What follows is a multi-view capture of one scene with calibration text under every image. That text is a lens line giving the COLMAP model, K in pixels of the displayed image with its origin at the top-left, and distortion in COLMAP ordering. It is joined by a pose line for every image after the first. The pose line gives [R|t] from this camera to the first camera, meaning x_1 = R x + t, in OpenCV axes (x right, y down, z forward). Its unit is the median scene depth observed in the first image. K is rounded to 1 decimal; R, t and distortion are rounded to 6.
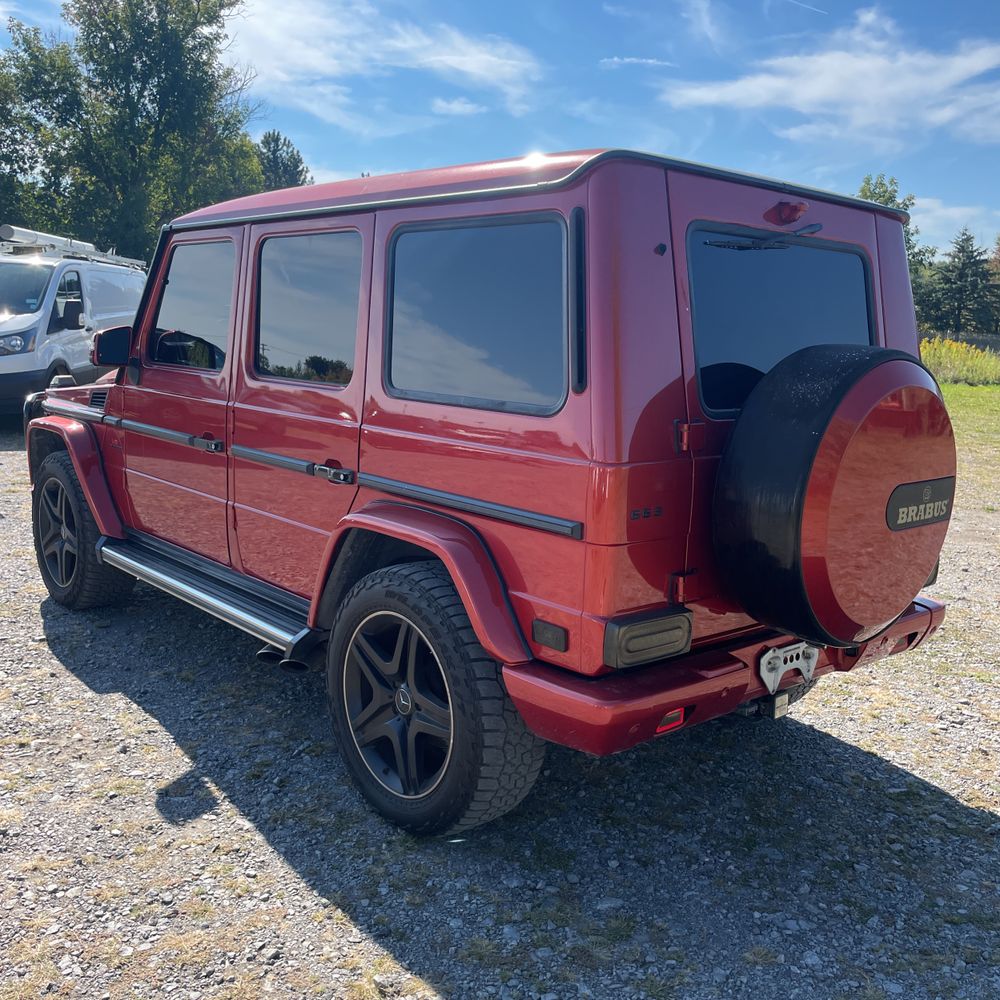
lens RADIAL K [[1023.0, 0, 506.1], [0, 1023.0, 496.1], [0, 0, 1]] dist [0.029106, 0.000000]
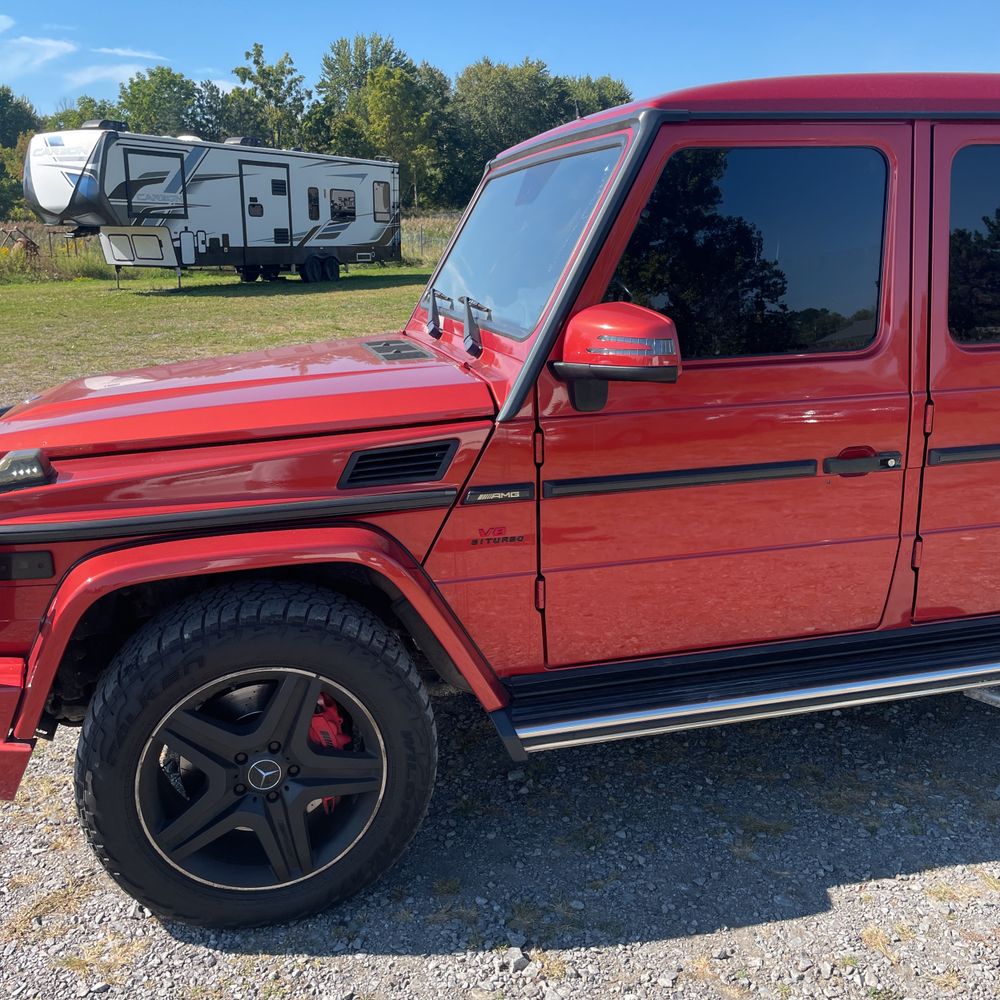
lens RADIAL K [[1023.0, 0, 500.2], [0, 1023.0, 484.5], [0, 0, 1]] dist [0.029106, 0.000000]
pose [[0.457260, -0.257493, 0.851240, -1.165344], [0.177725, 0.964317, 0.196230, -0.253691], [-0.871394, 0.061559, 0.486707, 1.065046]]
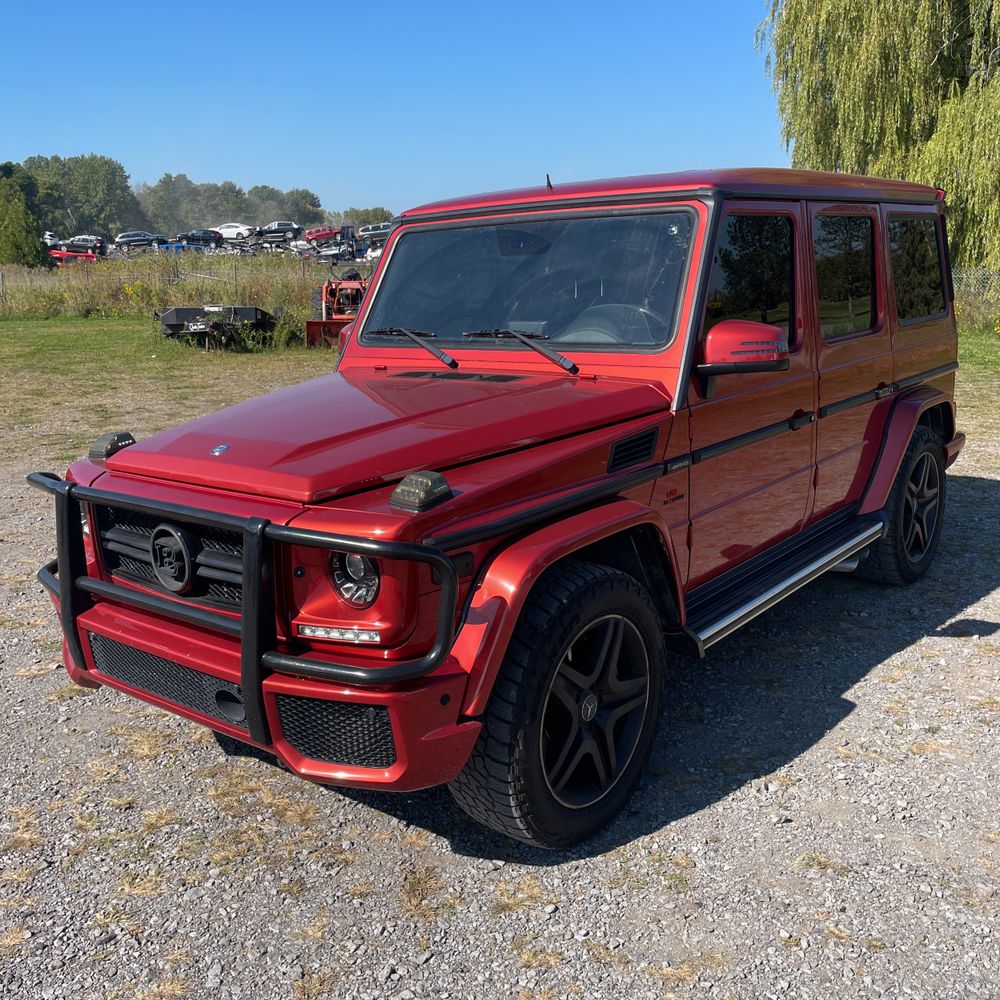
lens RADIAL K [[1023.0, 0, 505.5], [0, 1023.0, 490.3], [0, 0, 1]] dist [0.029106, 0.000000]
pose [[-0.165867, -0.248686, 0.954276, -1.476336], [0.187493, 0.942077, 0.278096, -0.388882], [-0.968160, 0.225047, -0.109633, 1.700121]]
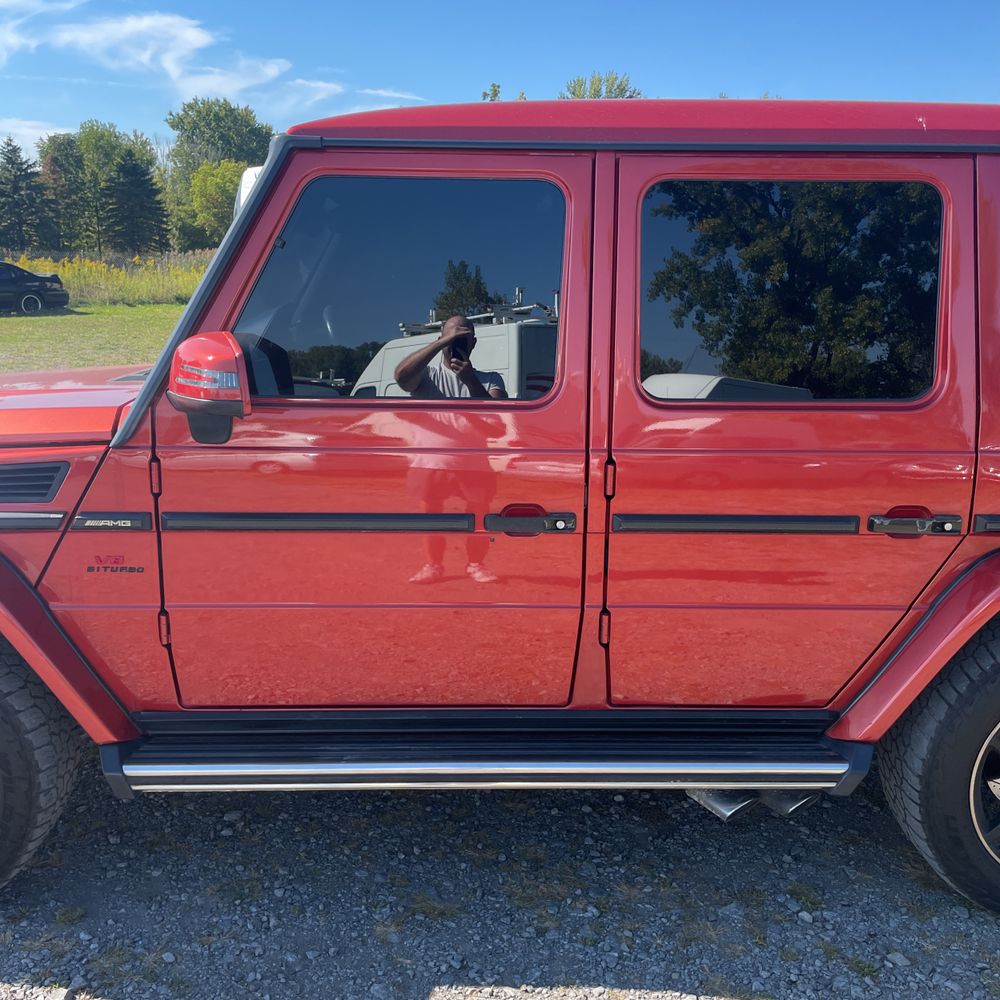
lens RADIAL K [[1023.0, 0, 493.4], [0, 1023.0, 486.0], [0, 0, 1]] dist [0.029106, 0.000000]
pose [[0.646754, -0.189134, 0.738876, -0.898980], [0.135996, 0.981838, 0.132286, -0.187419], [-0.750476, 0.014928, 0.660729, 0.745397]]
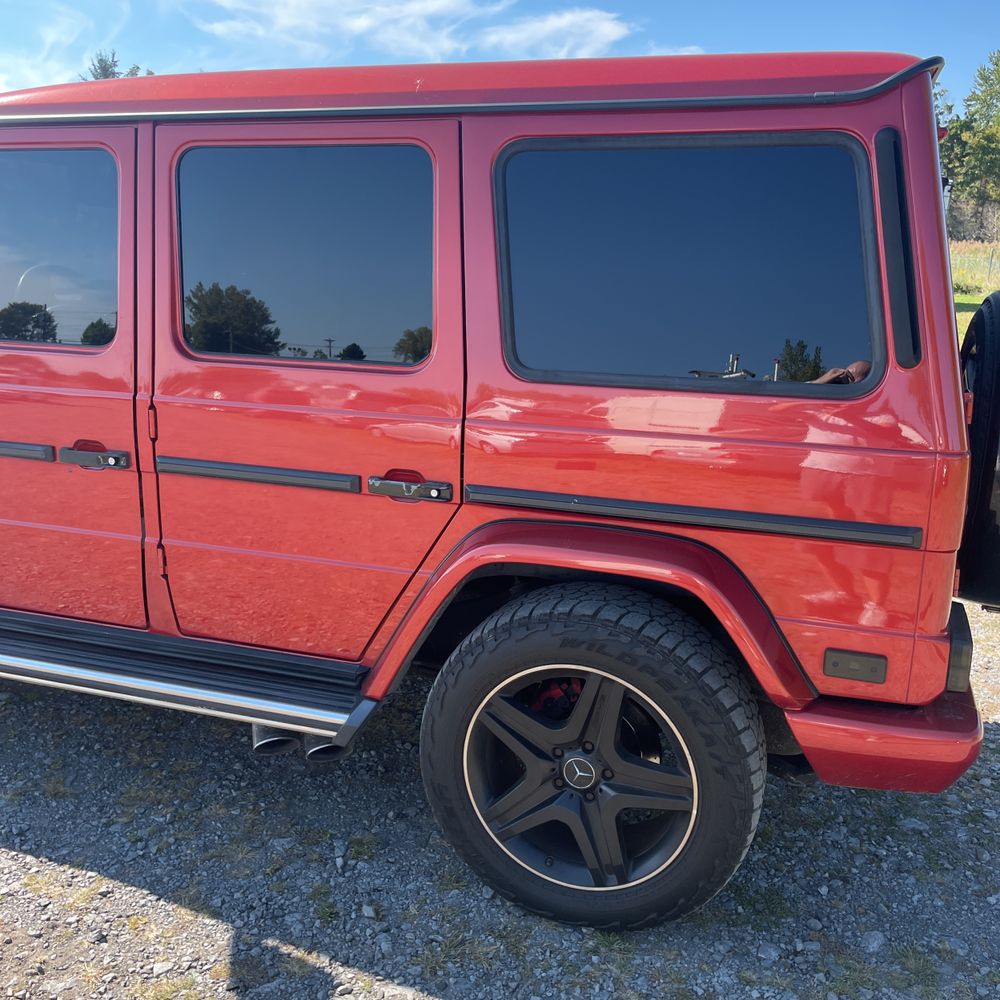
lens RADIAL K [[1023.0, 0, 501.9], [0, 1023.0, 499.5], [0, 0, 1]] dist [0.029106, 0.000000]
pose [[0.873926, -0.136543, 0.466486, -0.452016], [0.094241, 0.989119, 0.112967, -0.091210], [-0.476836, -0.054762, 0.877285, 0.330544]]
